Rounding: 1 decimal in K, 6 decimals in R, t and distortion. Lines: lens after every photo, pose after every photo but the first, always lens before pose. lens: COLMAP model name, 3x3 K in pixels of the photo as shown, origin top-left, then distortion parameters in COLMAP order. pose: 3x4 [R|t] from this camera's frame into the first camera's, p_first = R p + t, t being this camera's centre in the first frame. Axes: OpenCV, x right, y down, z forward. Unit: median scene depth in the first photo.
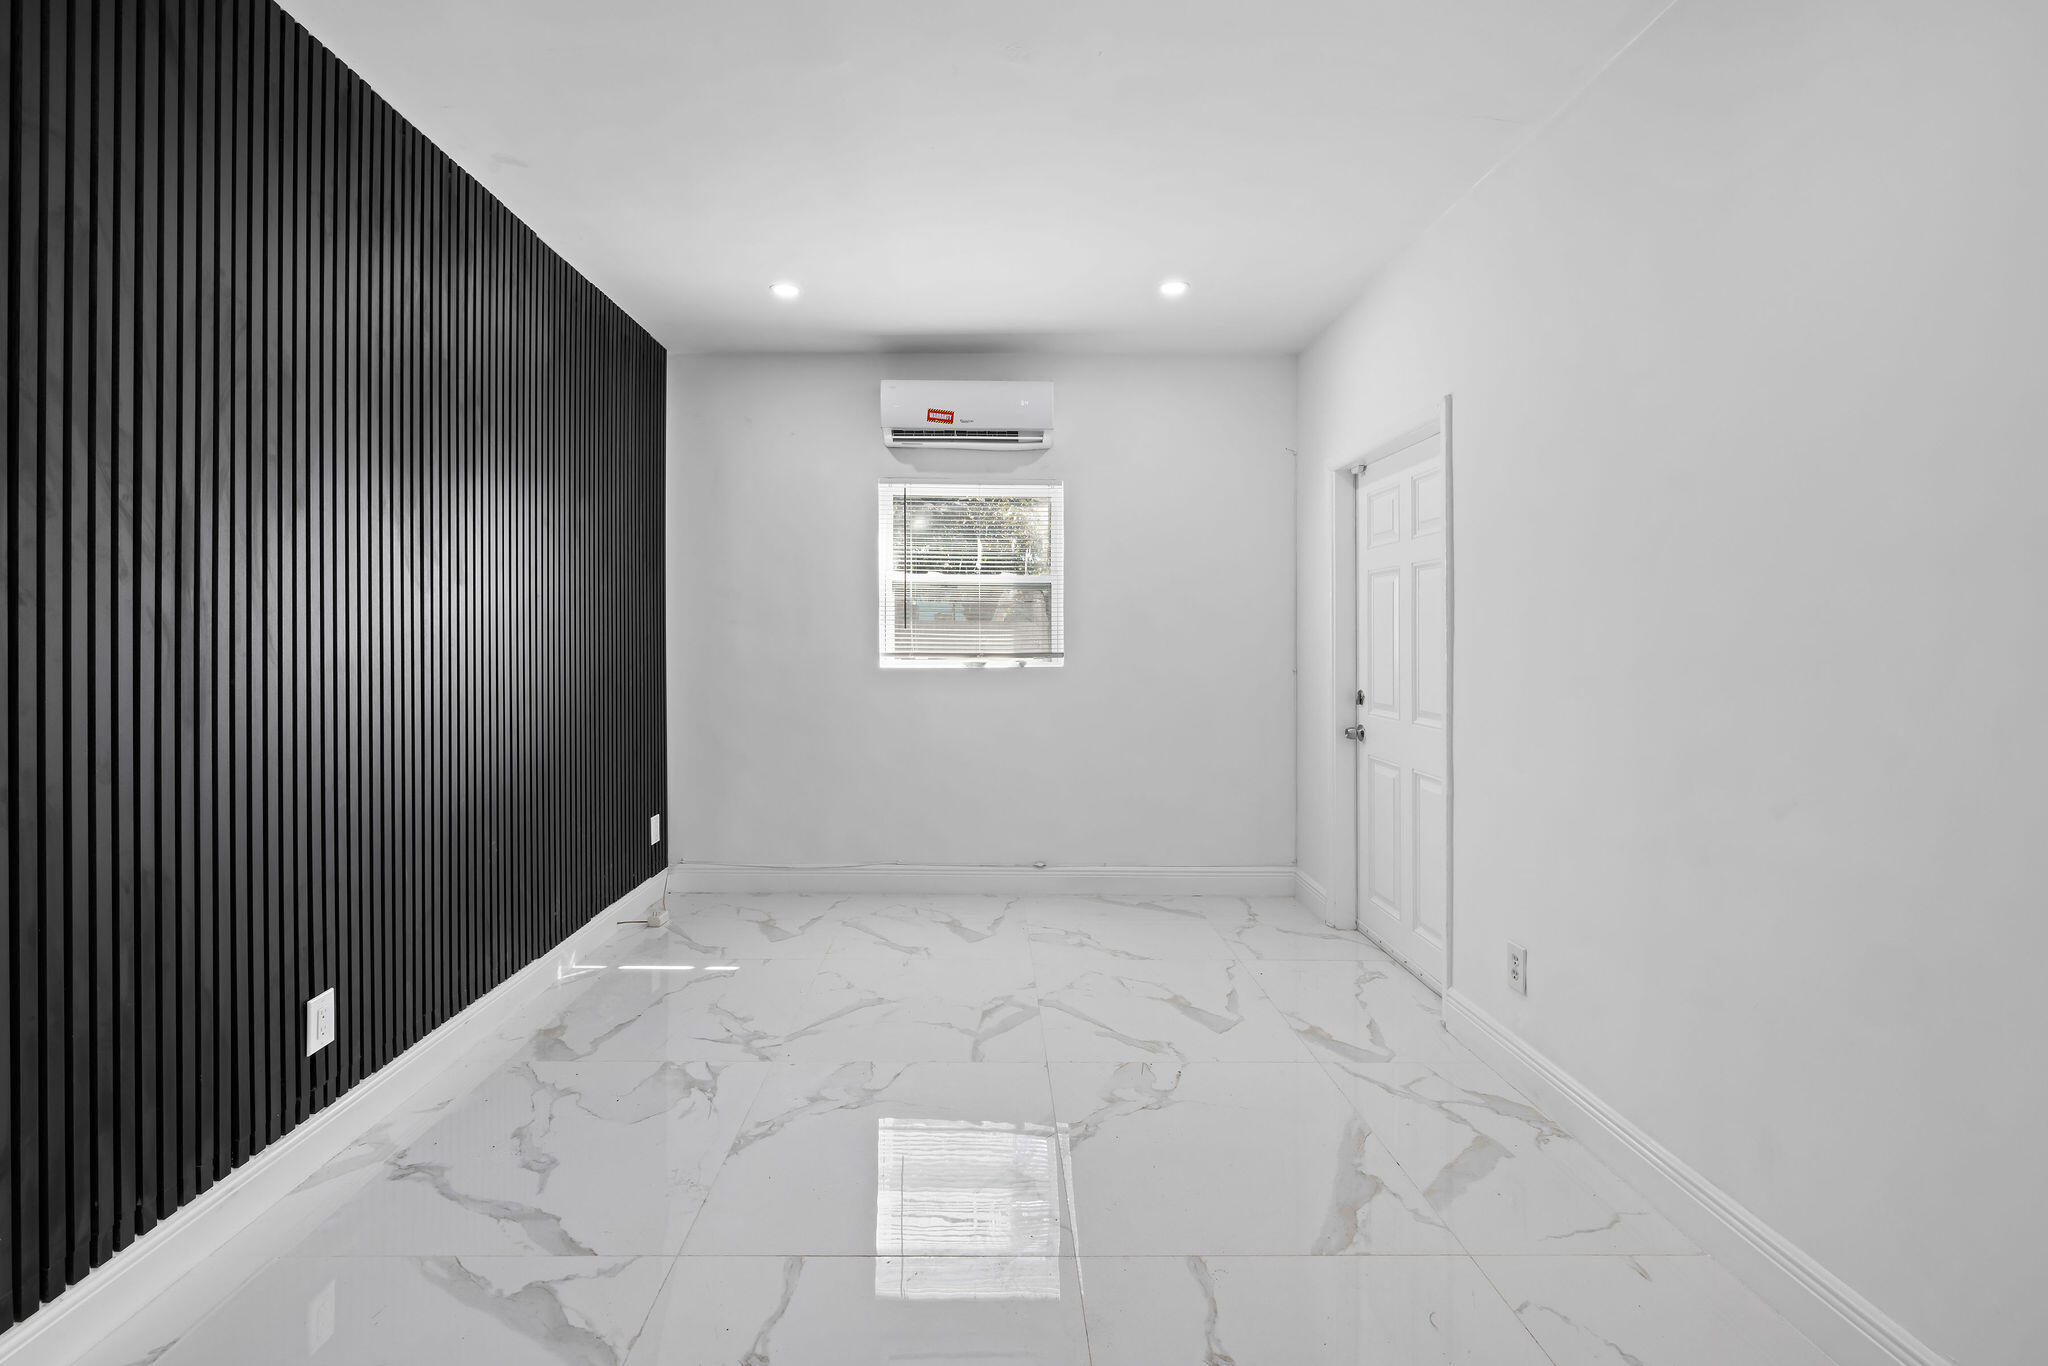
lens RADIAL K [[870.4, 0, 1004.7], [0, 870.4, 650.3], [0, 0, 1]] dist [0.010601, 0.000163]
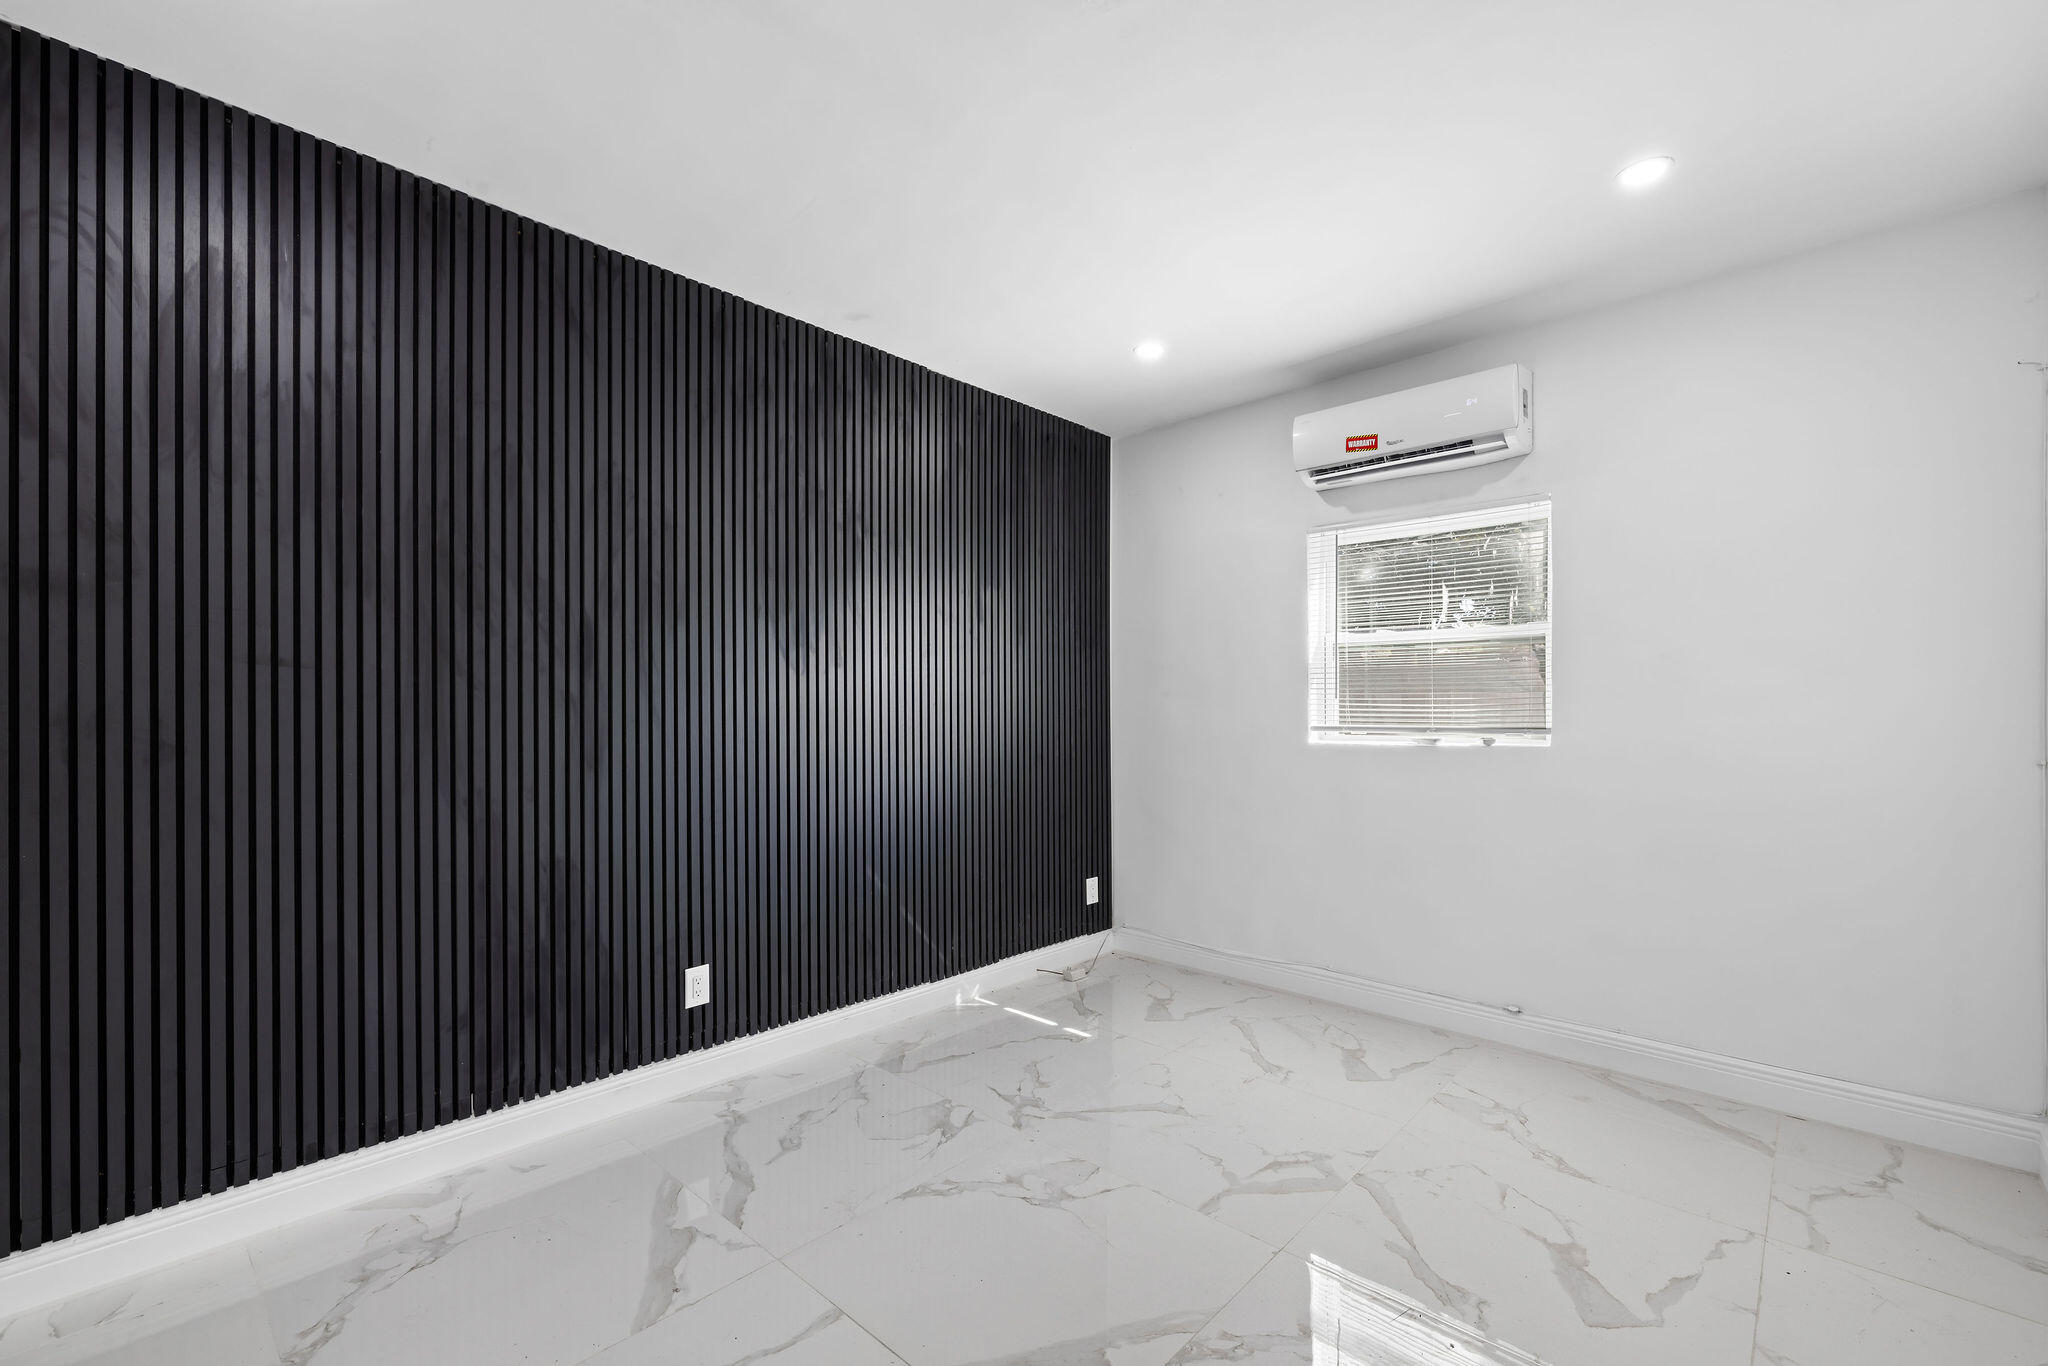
lens RADIAL K [[870.4, 0, 1045.6], [0, 870.4, 724.2], [0, 0, 1]] dist [0.010601, 0.000163]
pose [[0.725926, 0.004360, -0.687759, 0.392712], [-0.006218, 0.999981, -0.000224, 0.003746], [0.687744, 0.004439, 0.725939, 0.258696]]
